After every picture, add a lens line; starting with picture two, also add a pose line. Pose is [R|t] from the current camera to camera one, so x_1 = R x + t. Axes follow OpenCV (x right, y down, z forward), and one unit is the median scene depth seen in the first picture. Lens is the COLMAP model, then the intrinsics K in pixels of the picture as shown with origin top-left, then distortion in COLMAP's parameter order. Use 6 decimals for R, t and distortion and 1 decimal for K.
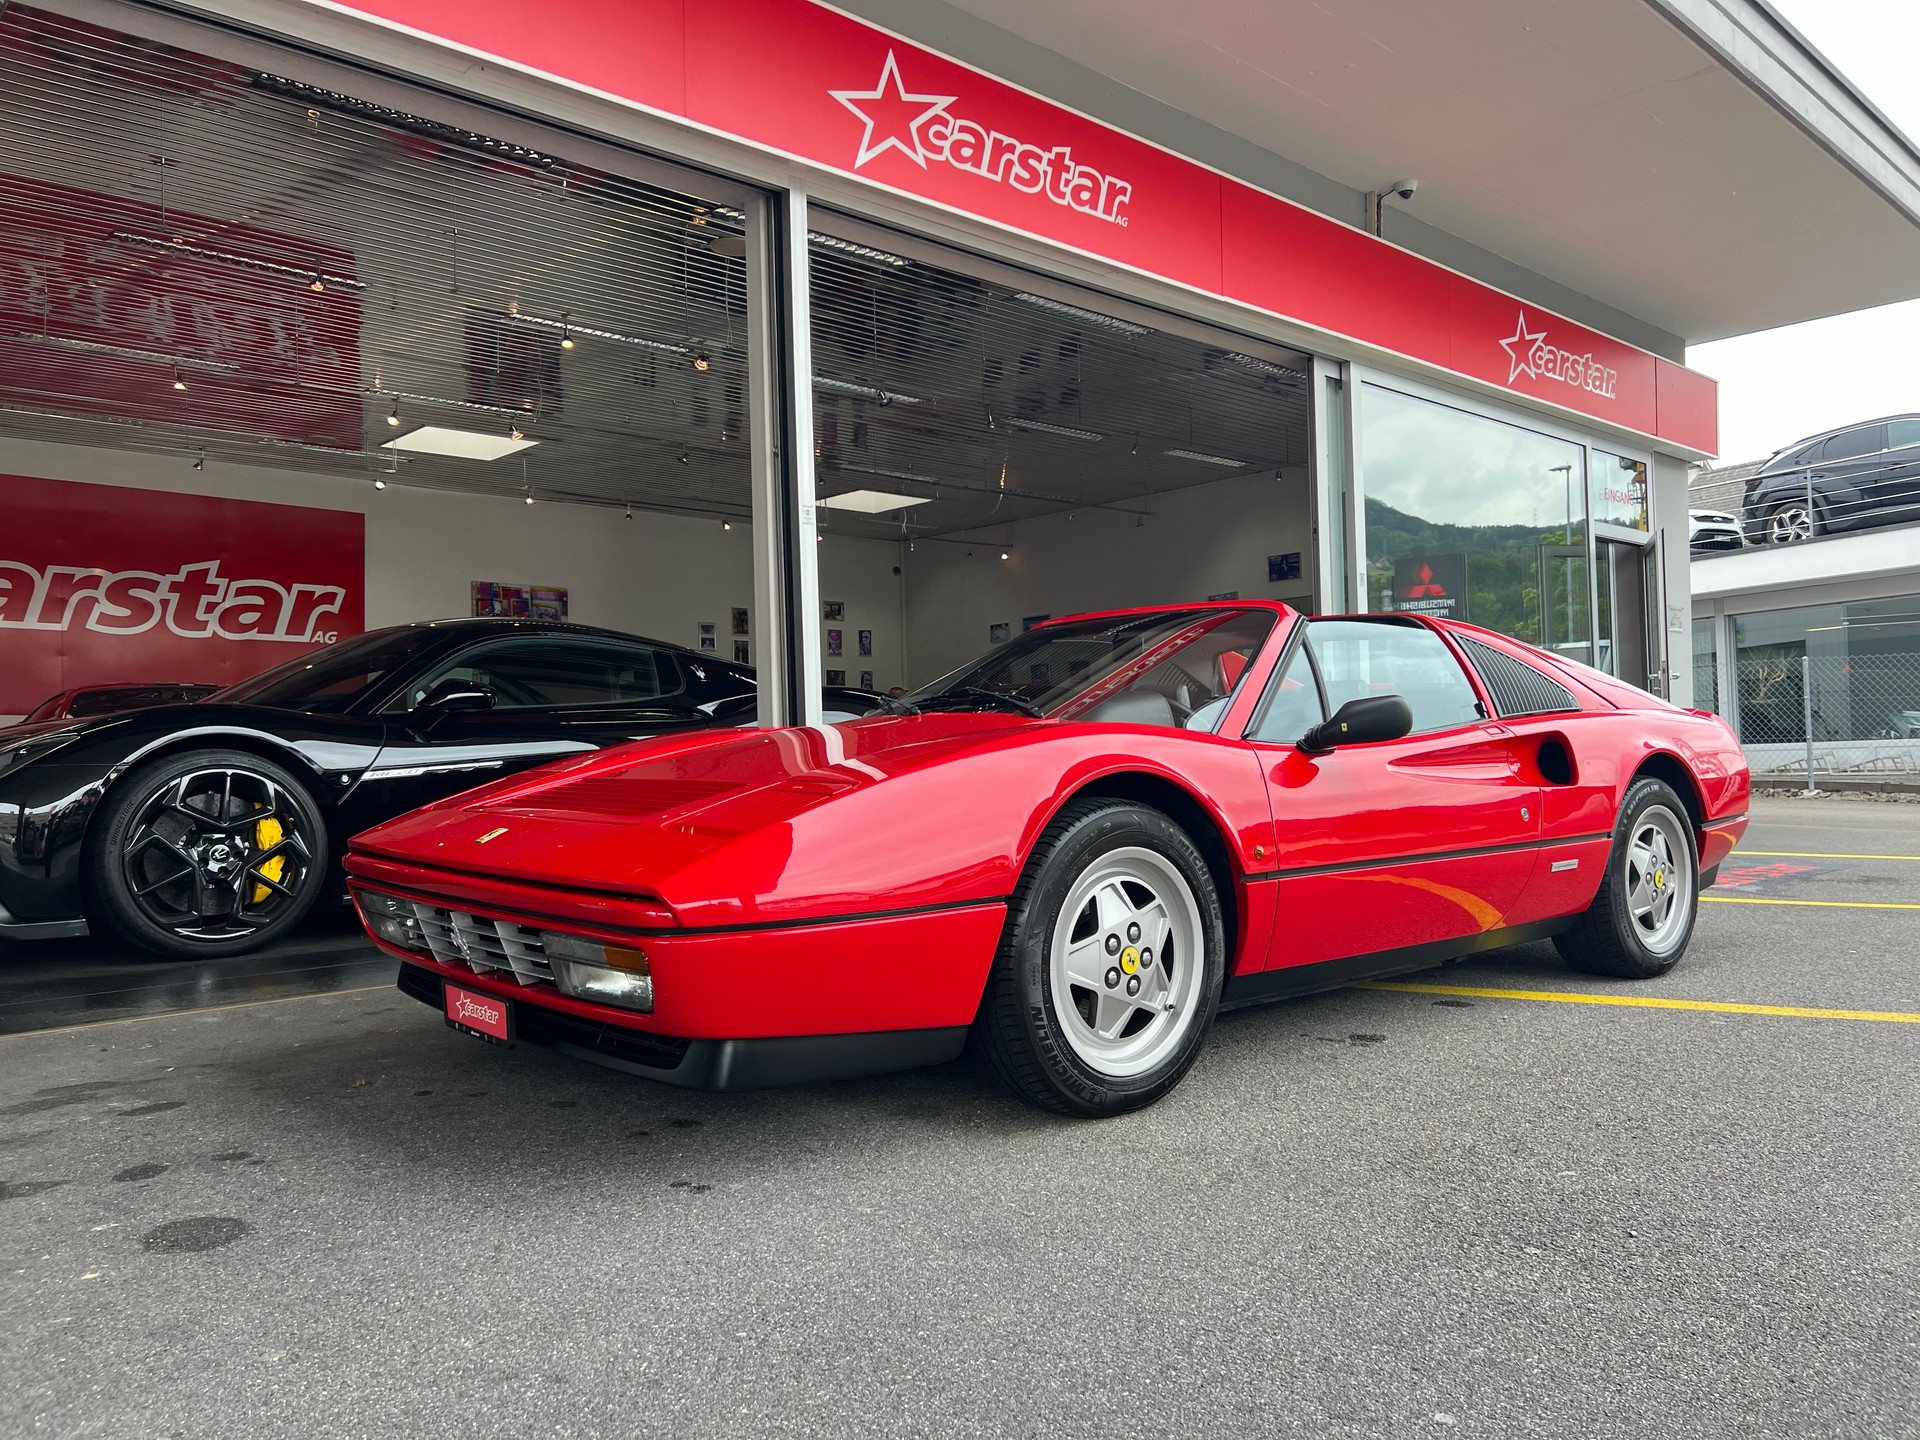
lens RADIAL K [[1450.4, 0, 954.8], [0, 1450.4, 735.8], [0, 0, 1]] dist [0.023799, -0.041618]
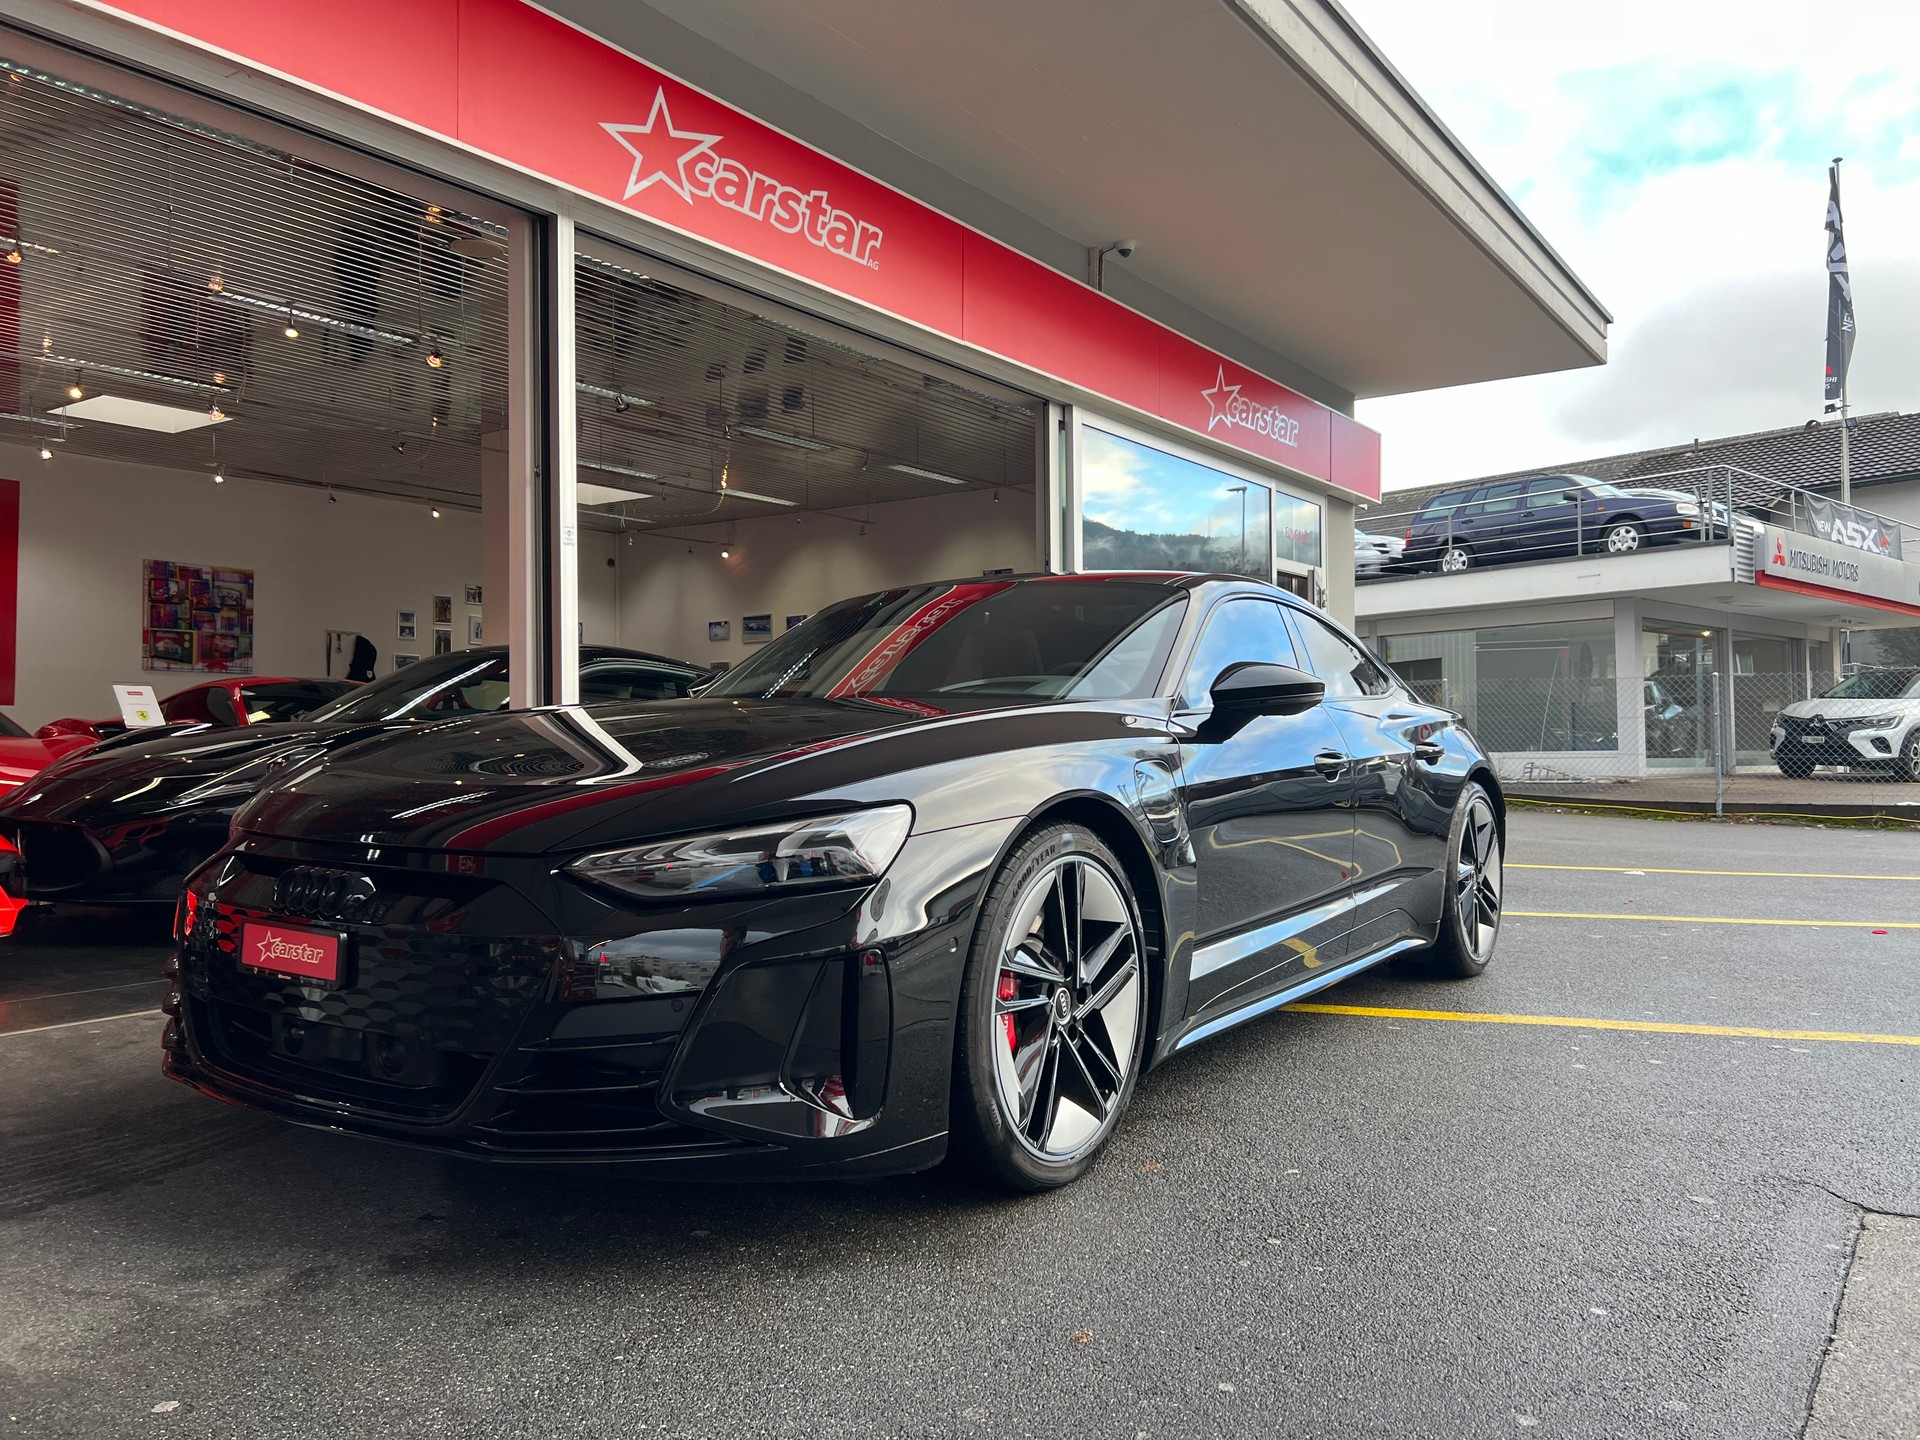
lens RADIAL K [[1452.4, 0, 956.3], [0, 1452.4, 718.1], [0, 0, 1]] dist [0.020262, -0.013432]
pose [[0.977805, 0.021673, 0.208394, -0.039103], [-0.020753, 0.999763, -0.006597, -0.021170], [-0.208487, 0.002126, 0.978023, -0.040655]]
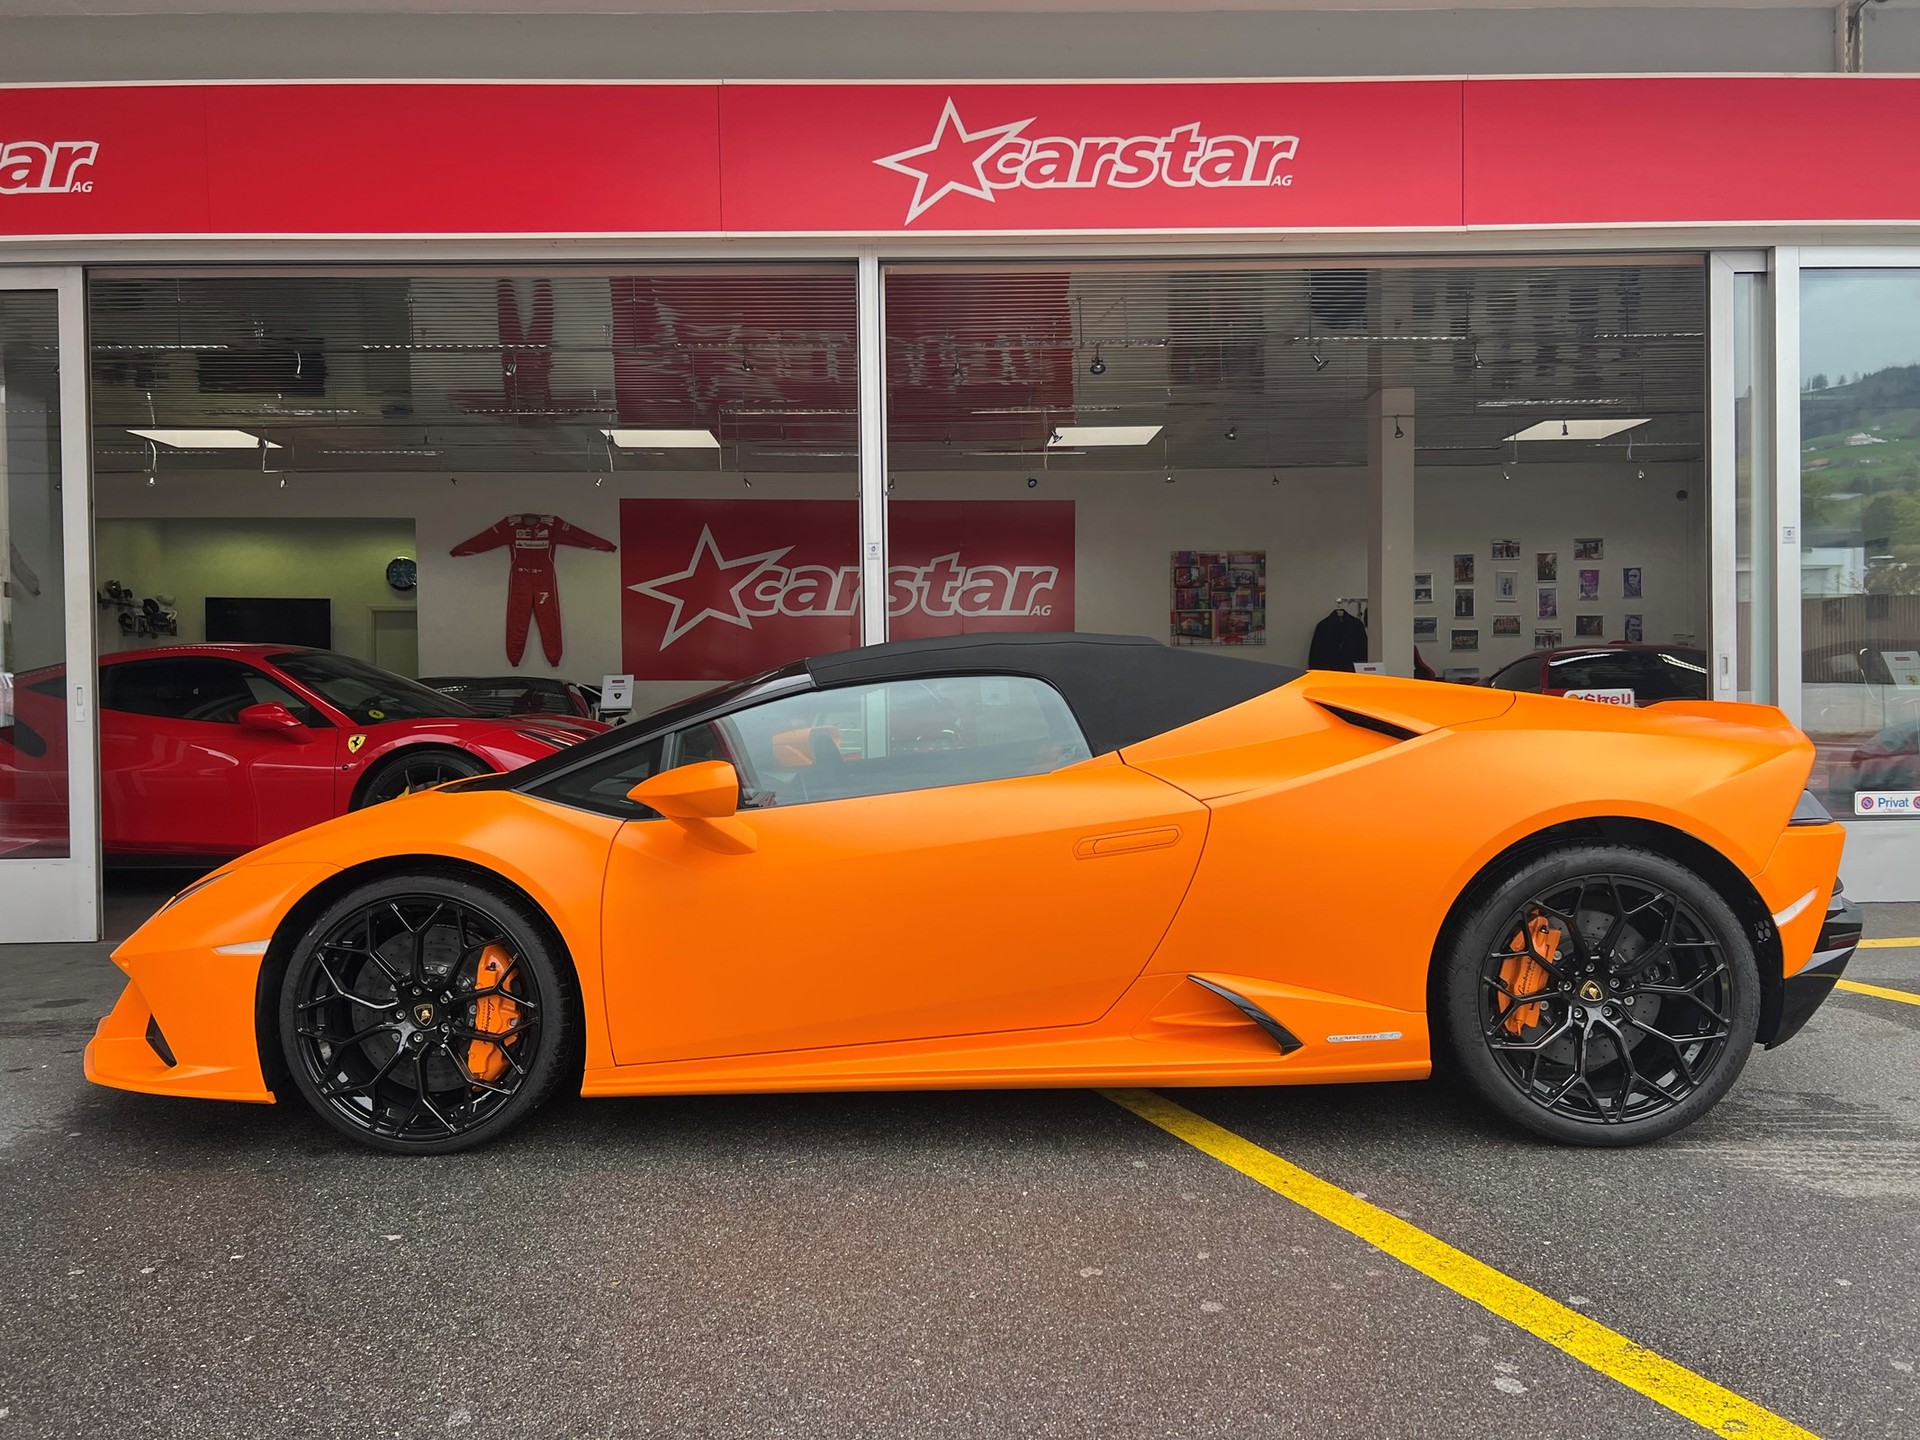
lens RADIAL K [[1452.4, 0, 951.0], [0, 1452.4, 718.4], [0, 0, 1]] dist [0.020262, -0.013432]
pose [[0.752162, 0.017095, -0.658756, 0.575879], [0.010866, 0.999206, 0.038337, -0.056244], [0.658888, -0.035994, 0.751379, 0.170141]]
